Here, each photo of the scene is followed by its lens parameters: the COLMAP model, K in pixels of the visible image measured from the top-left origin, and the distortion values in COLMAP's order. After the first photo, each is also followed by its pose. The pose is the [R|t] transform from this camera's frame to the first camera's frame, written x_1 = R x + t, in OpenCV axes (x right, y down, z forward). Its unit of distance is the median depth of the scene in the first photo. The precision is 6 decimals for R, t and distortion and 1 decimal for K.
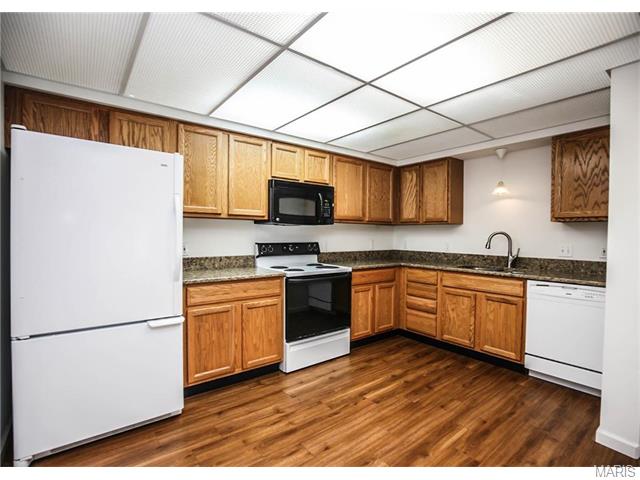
lens RADIAL K [[315.1, 0, 324.9], [0, 315.1, 241.6], [0, 0, 1]] dist [-0.031319, 0.002014]
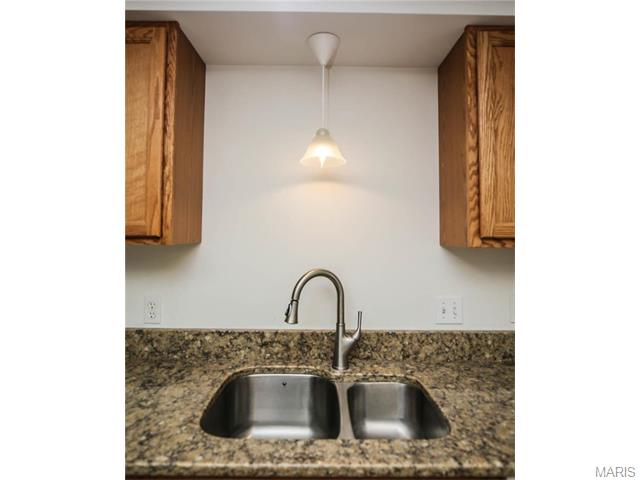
lens RADIAL K [[346.1, 0, 317.6], [0, 346.1, 223.0], [0, 0, 1]] dist [-0.004800, -0.000208]
pose [[0.614568, 0.026524, 0.788418, 0.290137], [0.017254, 0.998744, -0.047049, -0.076334], [-0.788675, 0.042518, 0.613338, 0.882388]]
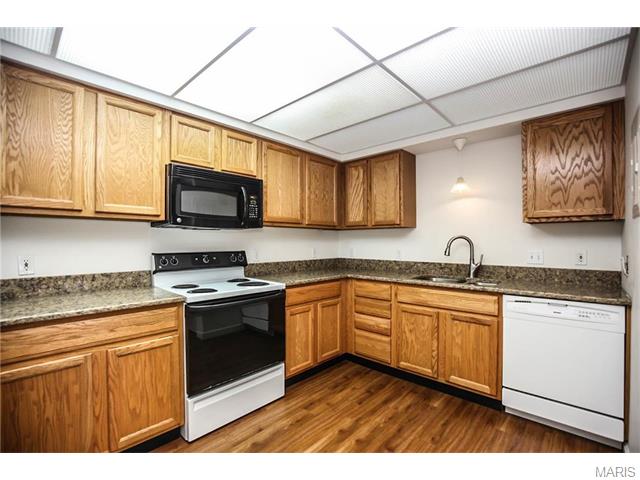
lens RADIAL K [[294.4, 0, 321.9], [0, 294.4, 242.1], [0, 0, 1]] dist [-0.034401, 0.005396]
pose [[0.987404, -0.009780, 0.157920, 0.068884], [0.013293, 0.999687, -0.021202, -0.002507], [-0.157663, 0.023034, 0.987224, 0.313079]]
